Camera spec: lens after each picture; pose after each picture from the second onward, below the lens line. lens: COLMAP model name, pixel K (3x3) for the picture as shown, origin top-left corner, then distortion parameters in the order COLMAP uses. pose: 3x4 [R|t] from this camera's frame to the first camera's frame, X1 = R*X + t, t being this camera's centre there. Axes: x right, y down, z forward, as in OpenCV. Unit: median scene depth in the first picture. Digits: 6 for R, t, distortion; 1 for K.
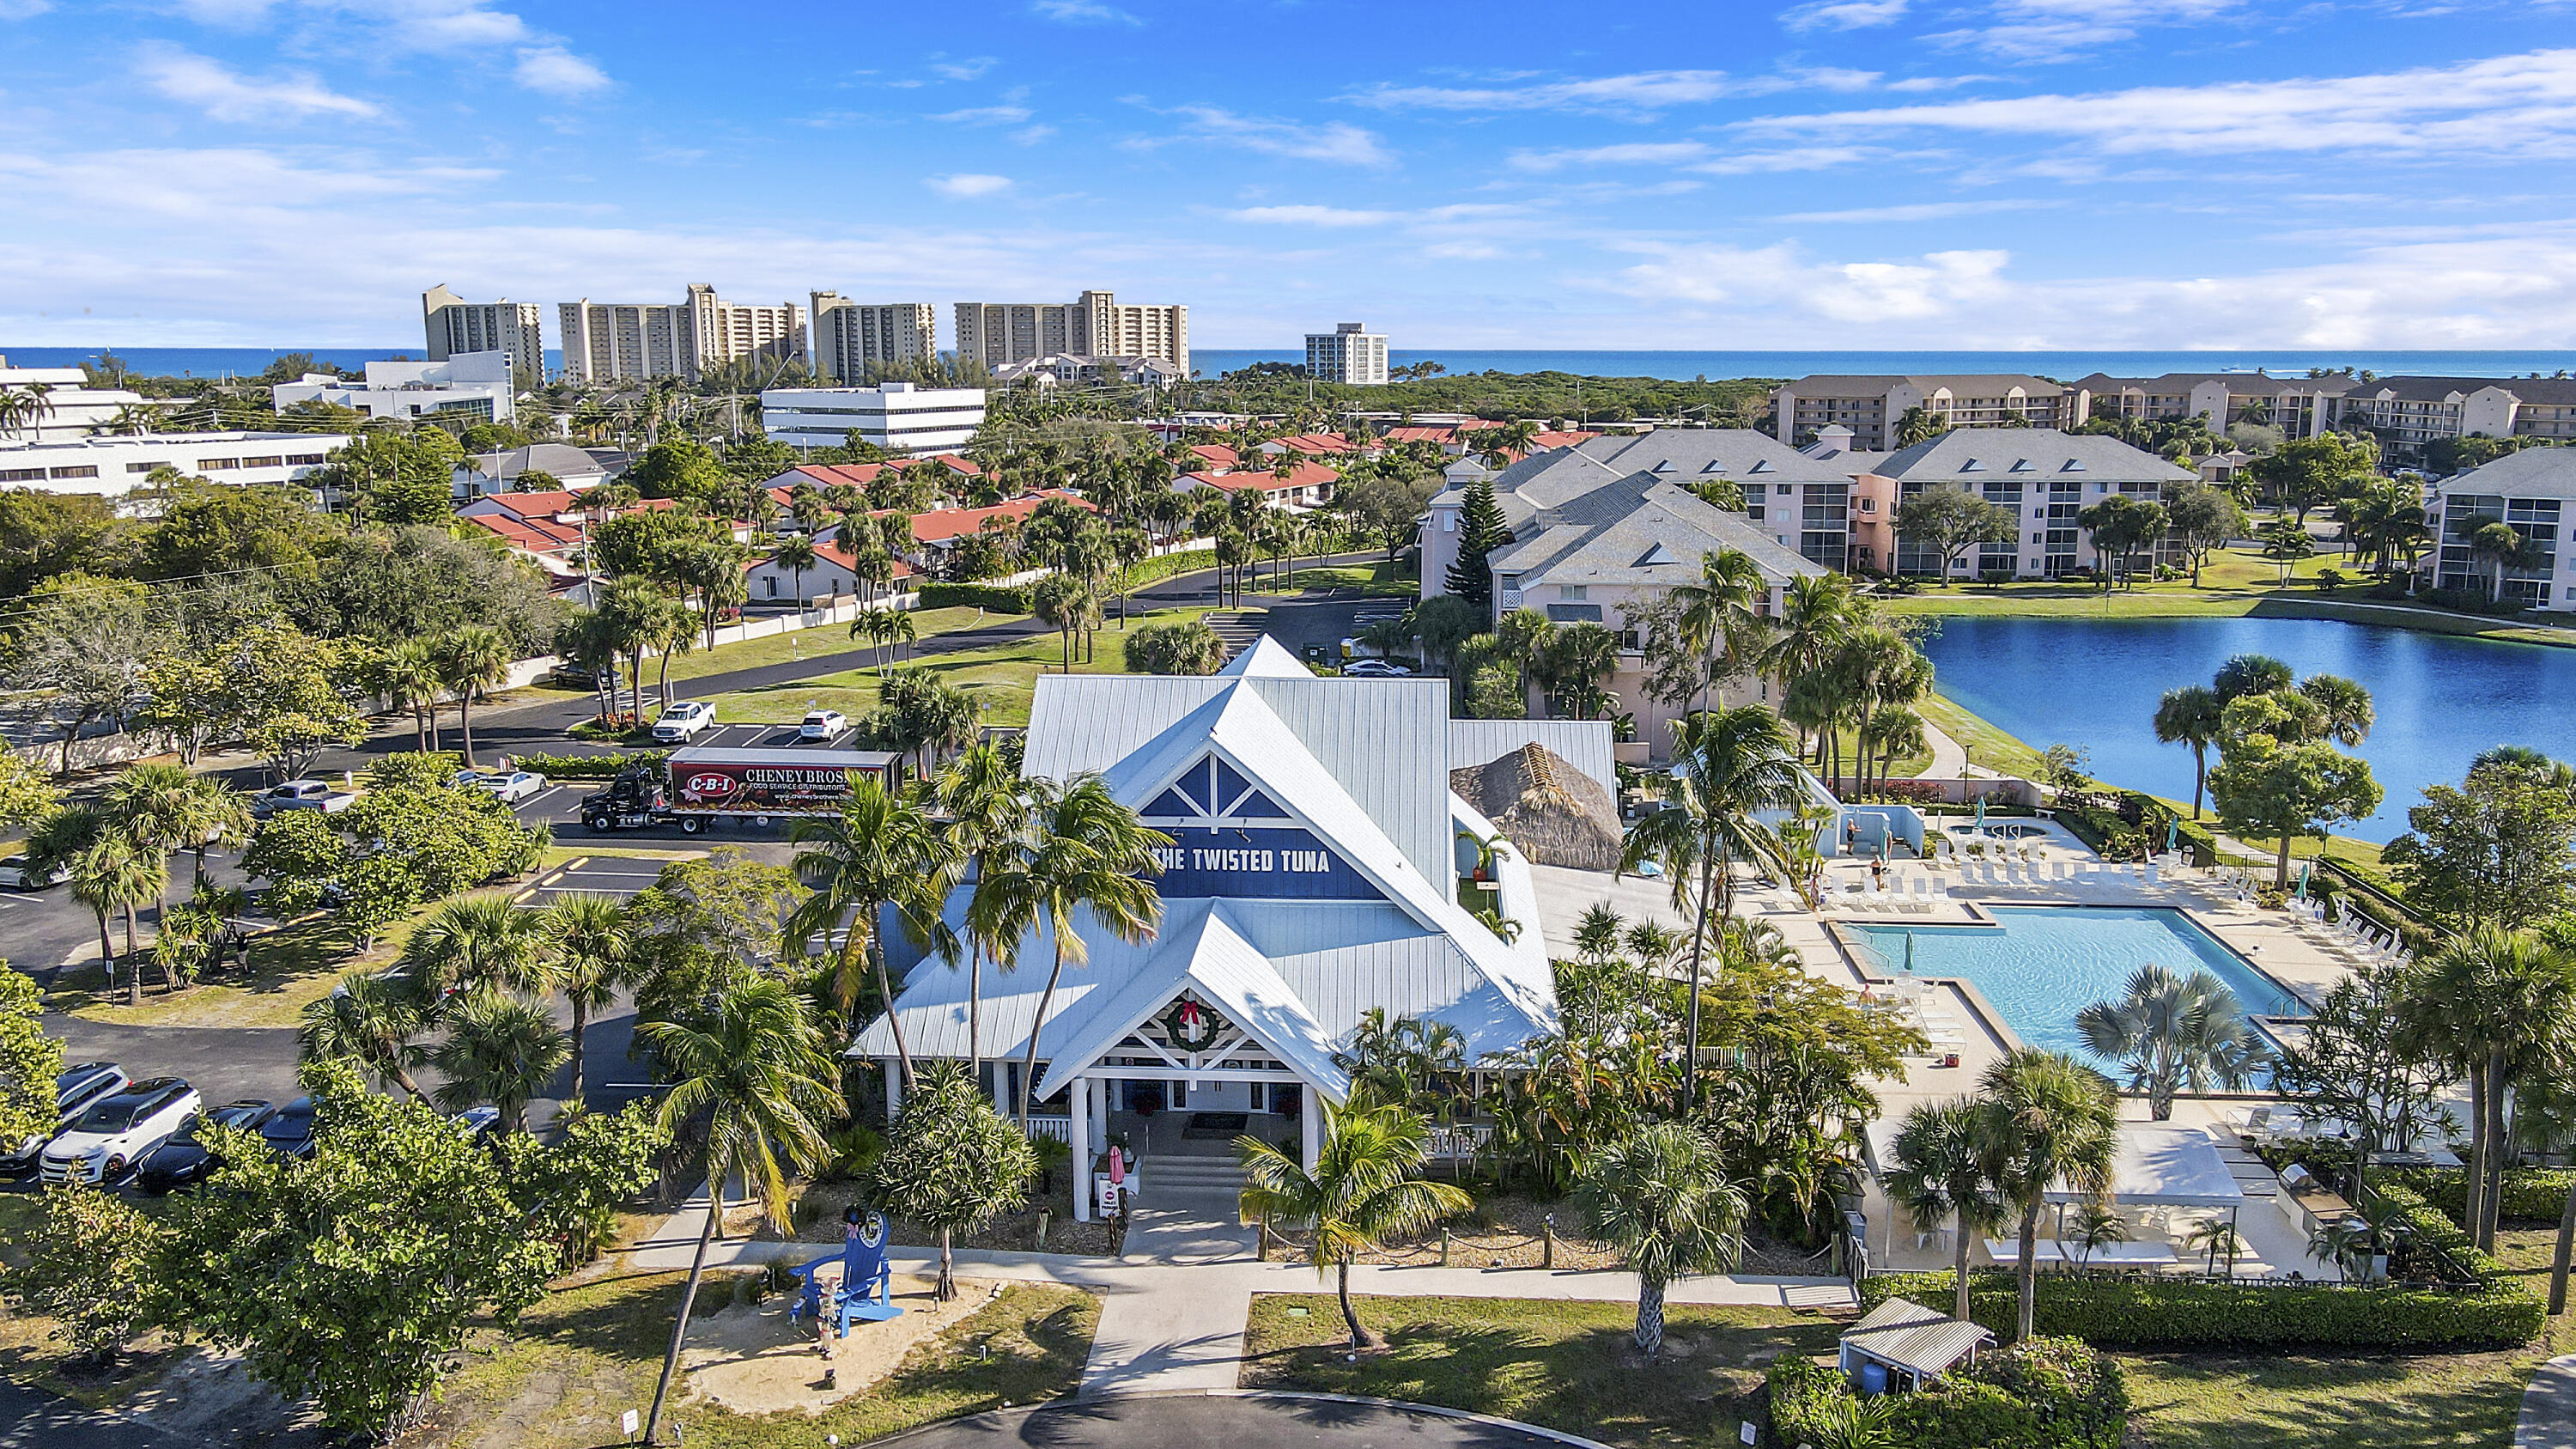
lens RADIAL K [[1912.4, 0, 1308.6], [0, 1912.4, 722.9], [0, 0, 1]] dist [0.005727, 0.022450]
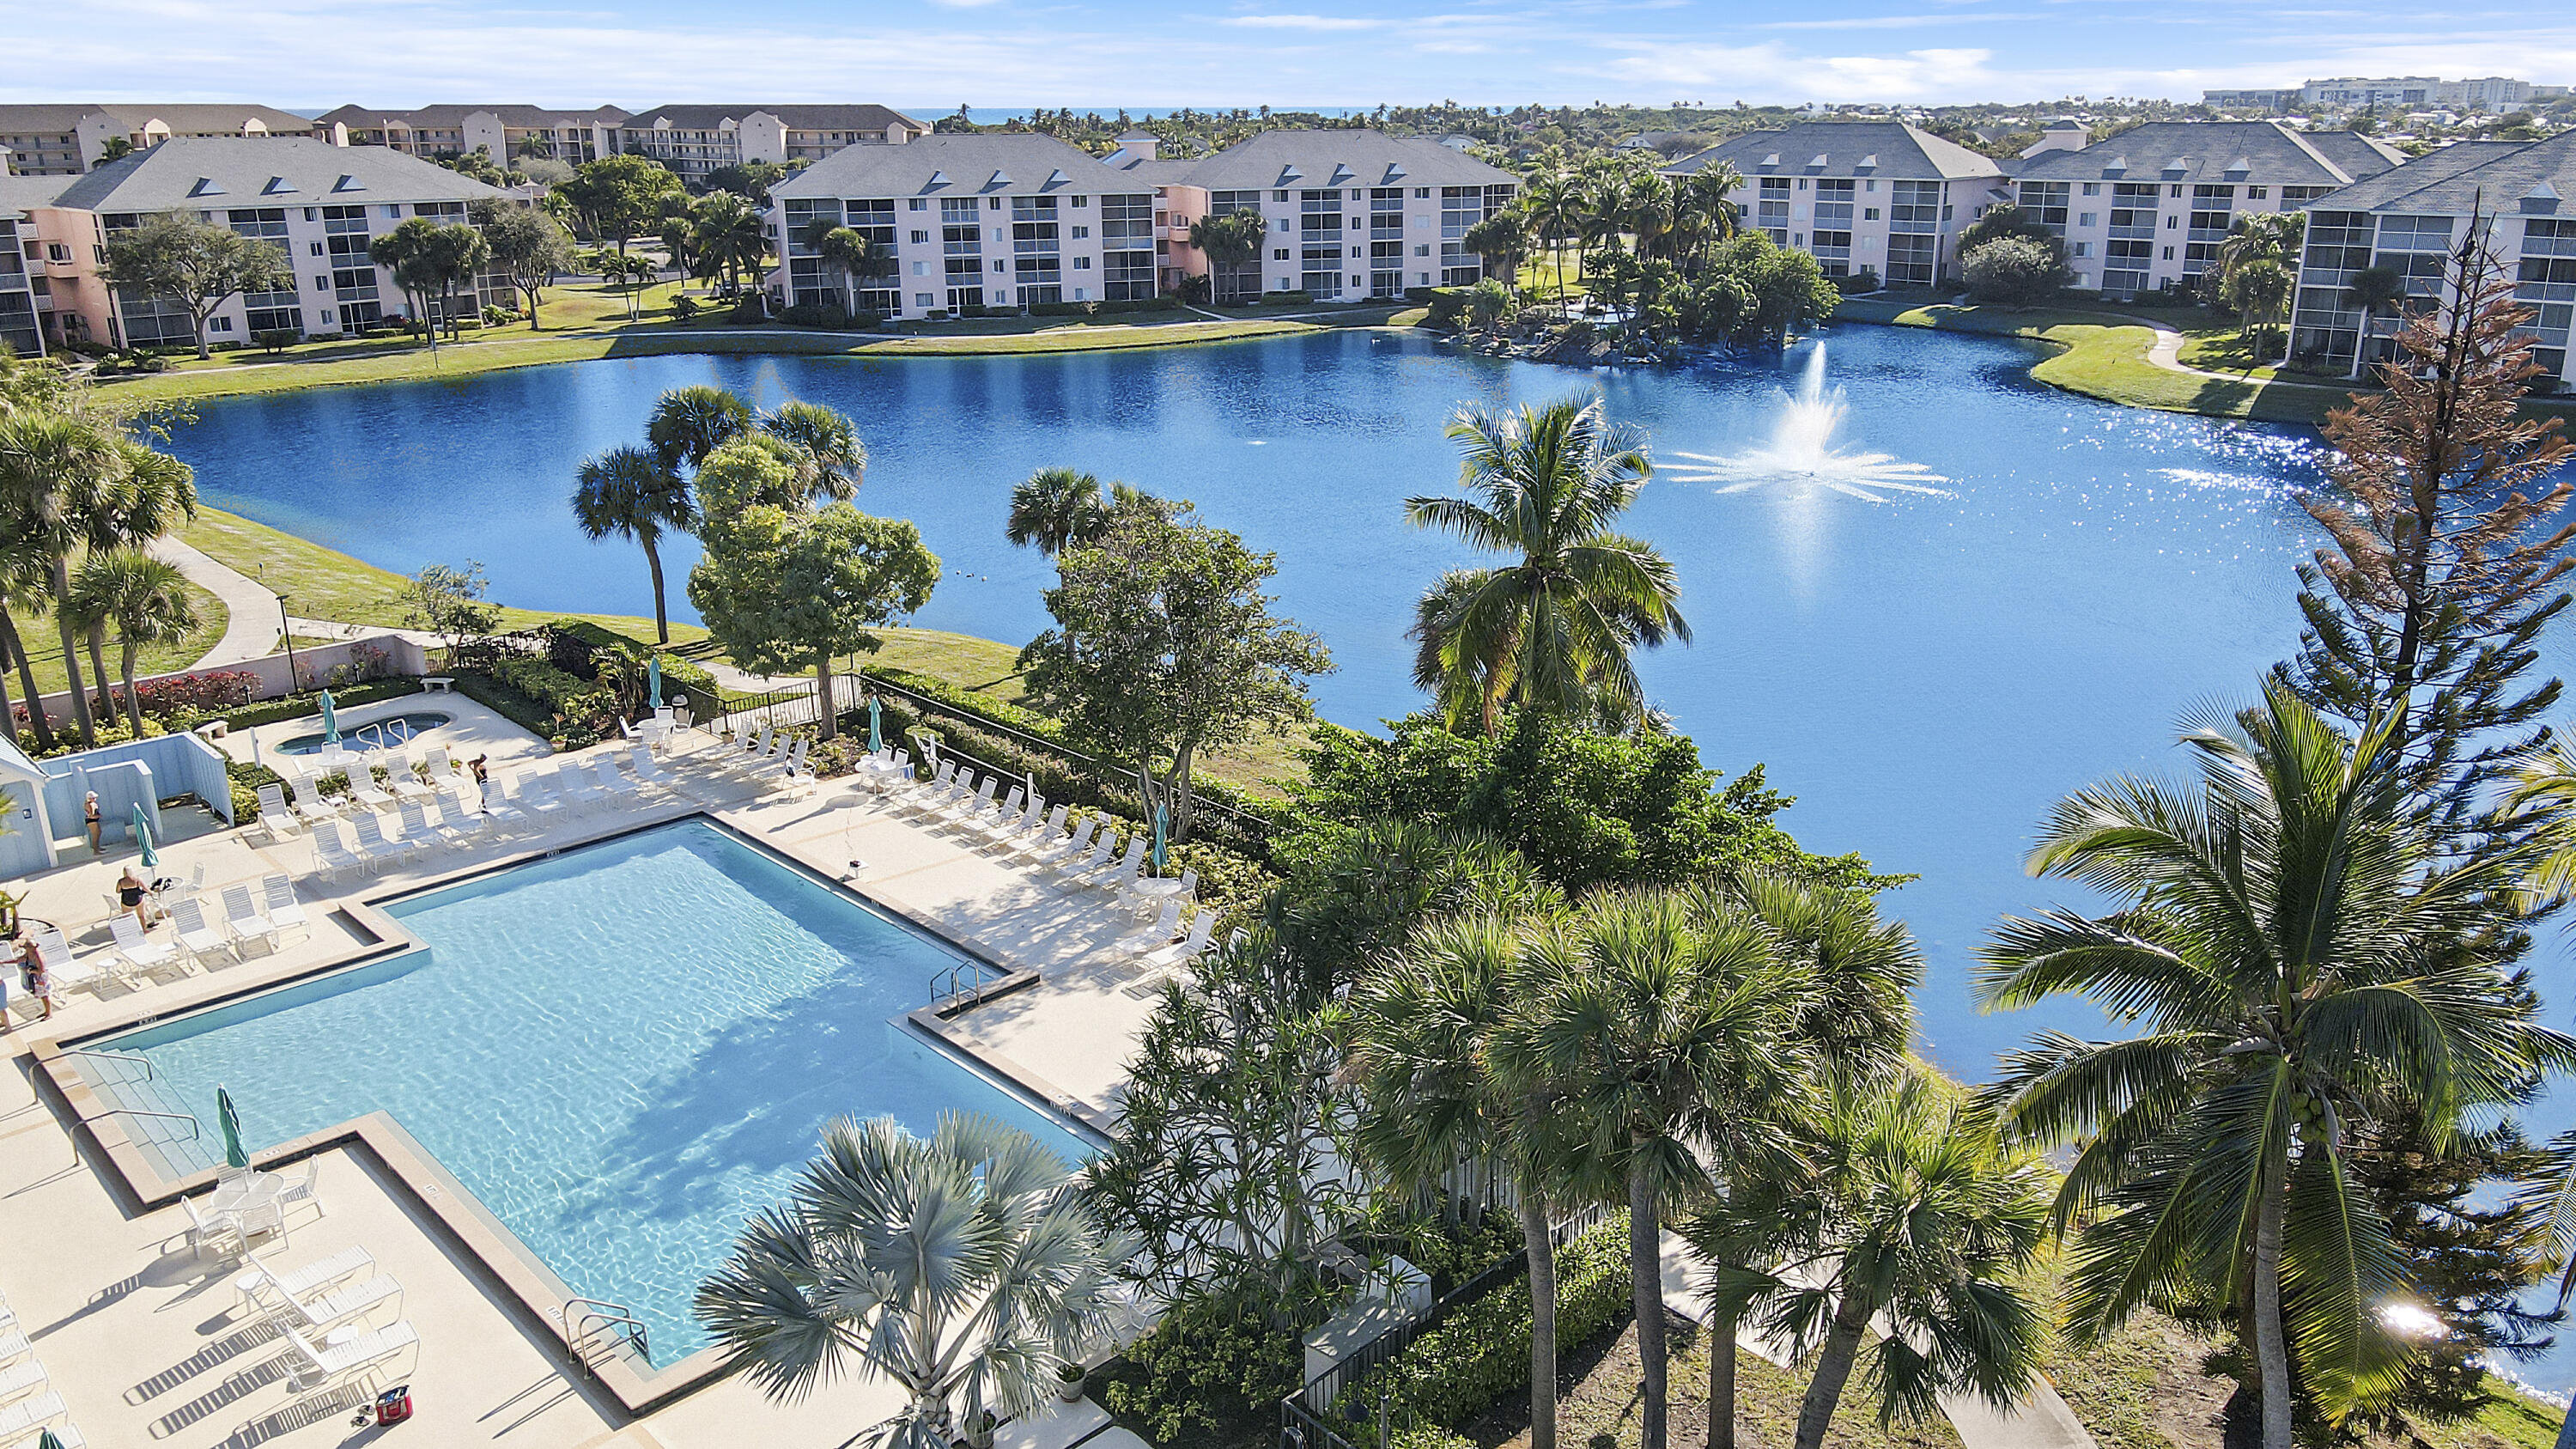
lens RADIAL K [[1912.4, 0, 1295.6], [0, 1912.4, 702.1], [0, 0, 1]] dist [0.005727, 0.022450]
pose [[0.677041, -0.223698, 0.701124, 0.118750], [0.148535, 0.974614, 0.167524, -0.007570], [-0.720800, -0.009280, 0.693081, 0.322174]]
